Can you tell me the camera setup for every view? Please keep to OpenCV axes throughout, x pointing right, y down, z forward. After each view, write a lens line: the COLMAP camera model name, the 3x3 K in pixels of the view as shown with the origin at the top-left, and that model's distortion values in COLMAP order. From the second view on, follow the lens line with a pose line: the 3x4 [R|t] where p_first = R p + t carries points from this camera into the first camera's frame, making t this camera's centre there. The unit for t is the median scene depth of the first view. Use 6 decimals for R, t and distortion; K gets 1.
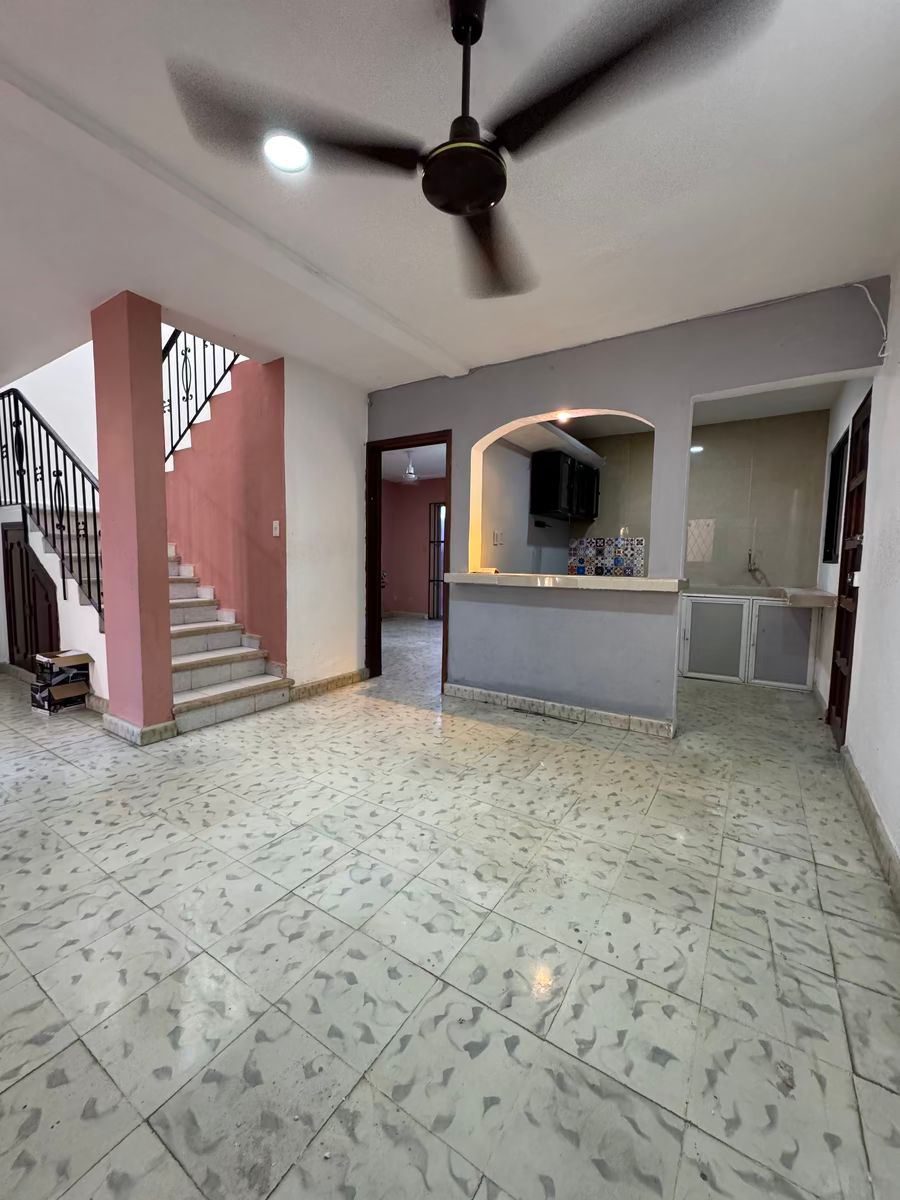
lens RADIAL K [[482.1, 0, 448.3], [0, 482.1, 601.7], [0, 0, 1]] dist [-0.002656, 0.001101]
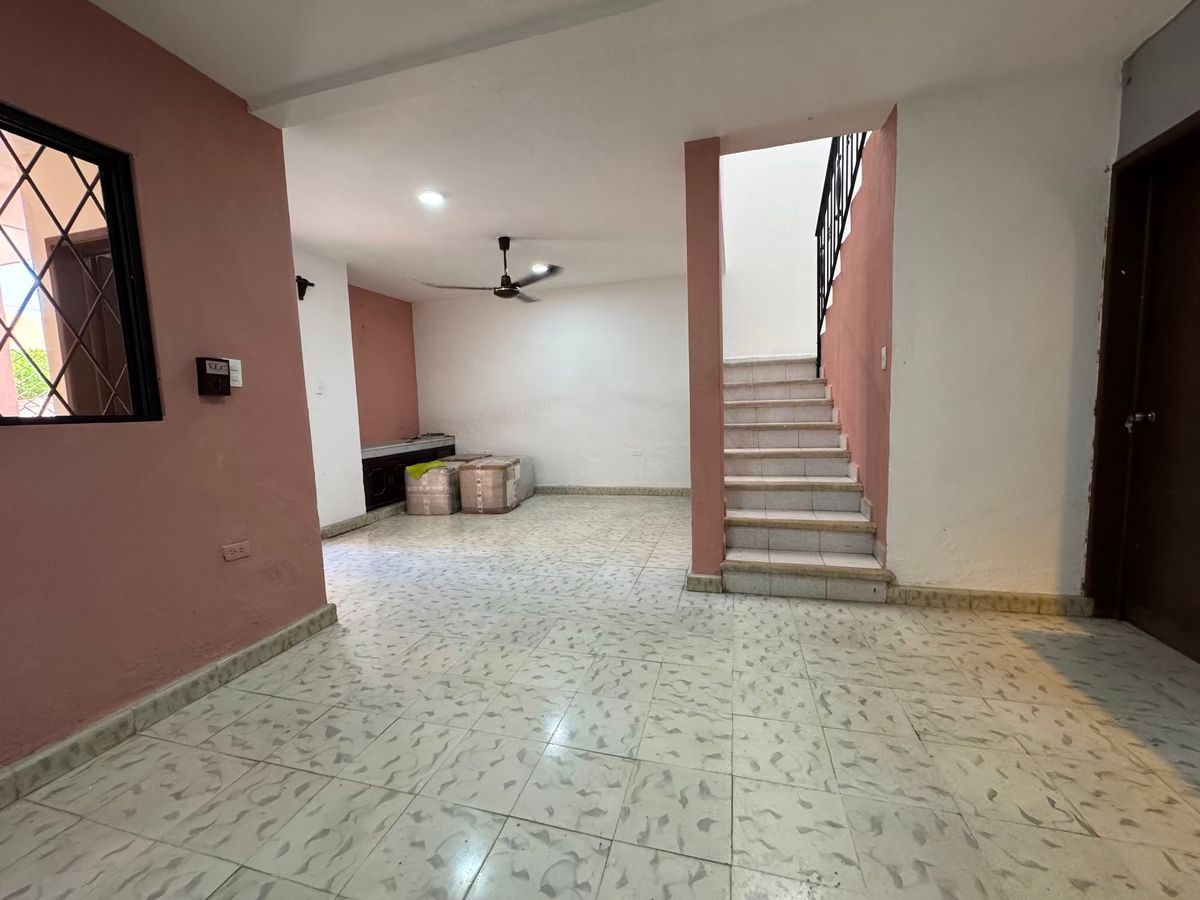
lens RADIAL K [[482.1, 0, 597.9], [0, 482.1, 451.6], [0, 0, 1]] dist [-0.002656, 0.001101]
pose [[0.294067, 0.069210, -0.953276, 0.272498], [-0.045410, 0.997260, 0.058395, -0.048003], [0.954706, 0.026116, 0.296404, 0.514631]]
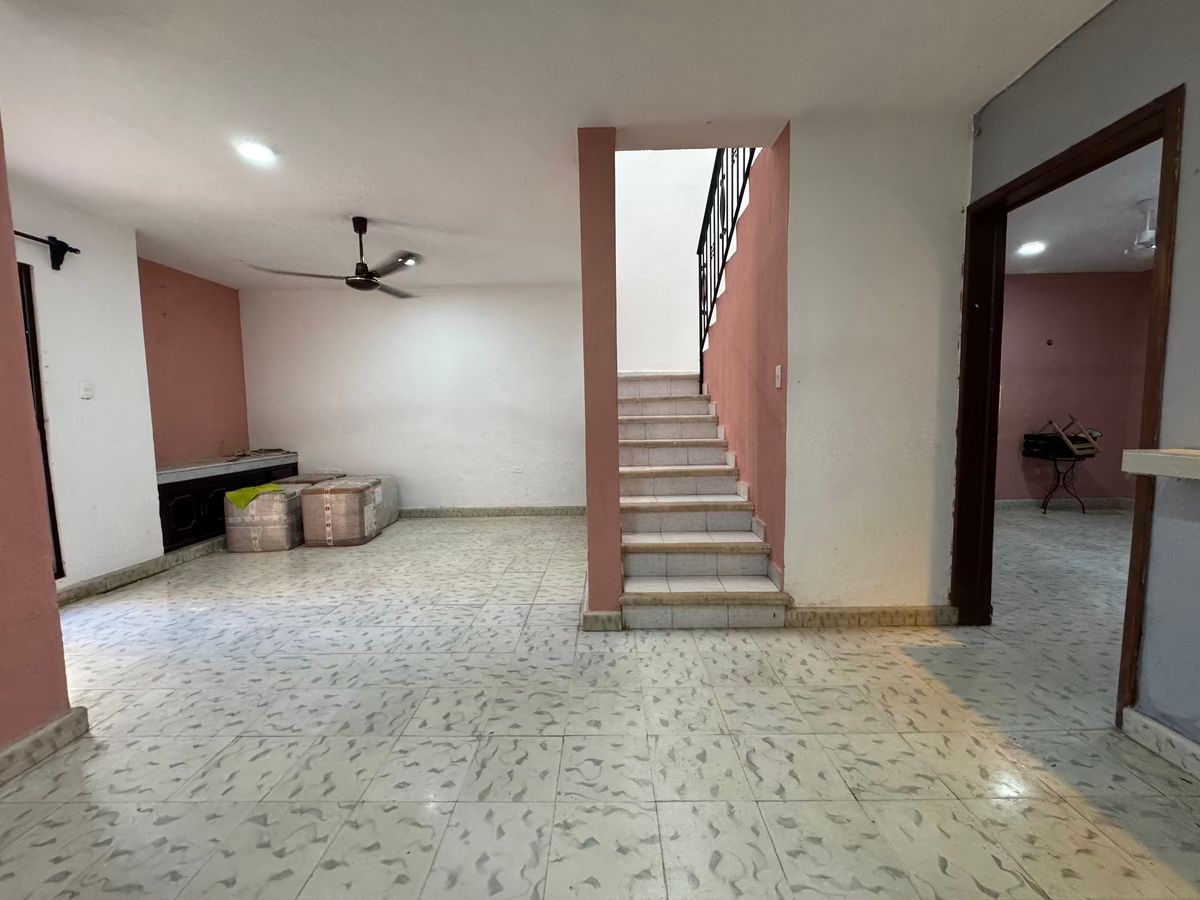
lens RADIAL K [[482.1, 0, 598.1], [0, 482.1, 451.5], [0, 0, 1]] dist [-0.002656, 0.001101]
pose [[0.528837, 0.044373, -0.847563, 0.135774], [-0.048379, 0.998585, 0.022093, -0.060602], [0.847344, 0.029321, 0.530235, 0.540980]]
